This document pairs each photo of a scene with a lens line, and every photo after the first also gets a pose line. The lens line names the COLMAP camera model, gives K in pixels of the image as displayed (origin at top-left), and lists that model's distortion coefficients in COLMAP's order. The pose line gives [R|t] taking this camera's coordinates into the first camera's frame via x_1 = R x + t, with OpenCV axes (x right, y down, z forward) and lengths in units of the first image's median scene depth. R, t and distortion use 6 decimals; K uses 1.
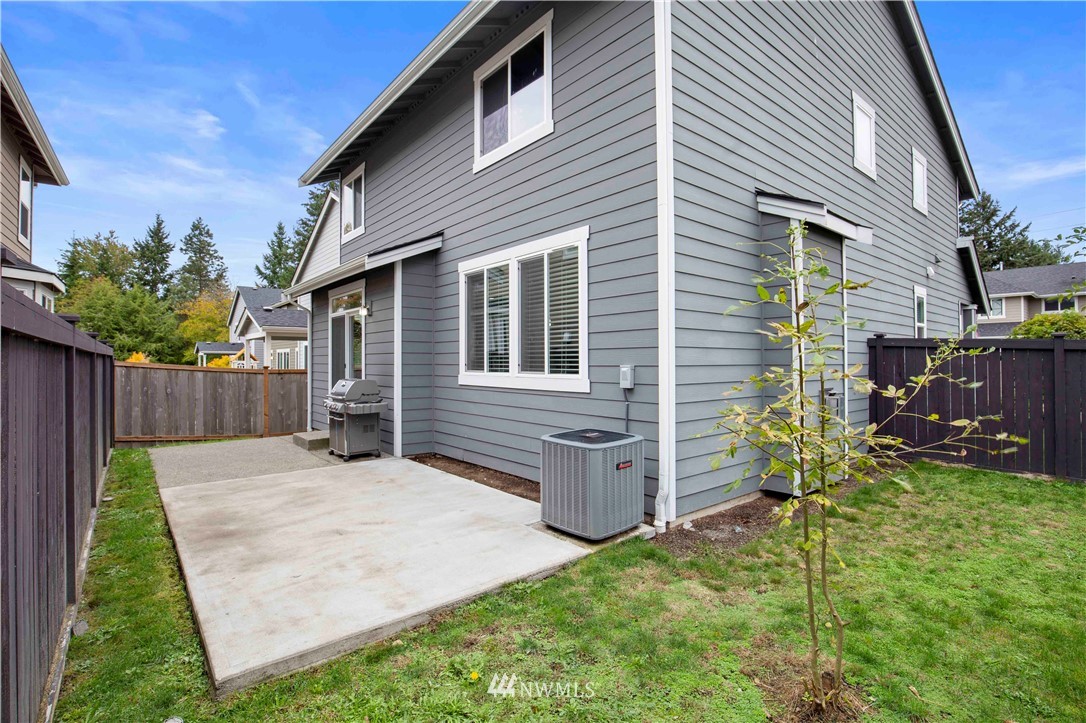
lens RADIAL K [[488.4, 0, 542.5], [0, 488.4, 364.3], [0, 0, 1]] dist [0.004500, -0.001439]
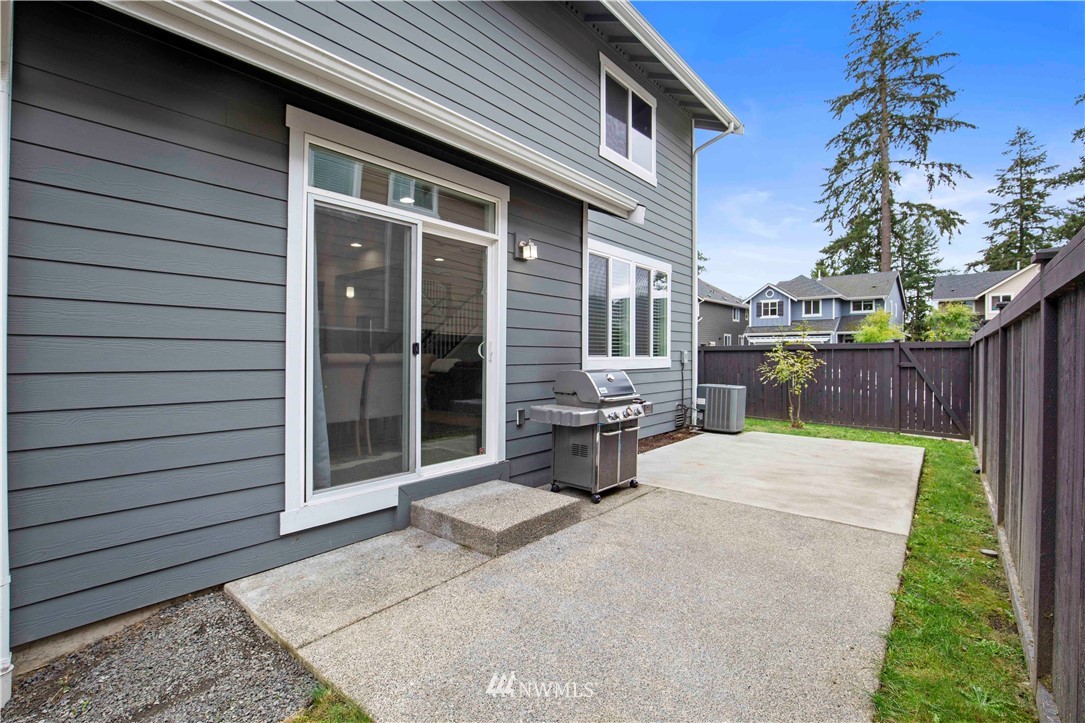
lens RADIAL K [[488.0, 0, 542.1], [0, 488.0, 354.4], [0, 0, 1]] dist [0.004500, -0.001439]
pose [[-0.146057, -0.008752, 0.989237, -1.165096], [-0.007600, 0.999941, 0.007725, 0.004369], [-0.989247, -0.006390, -0.146115, 1.329011]]
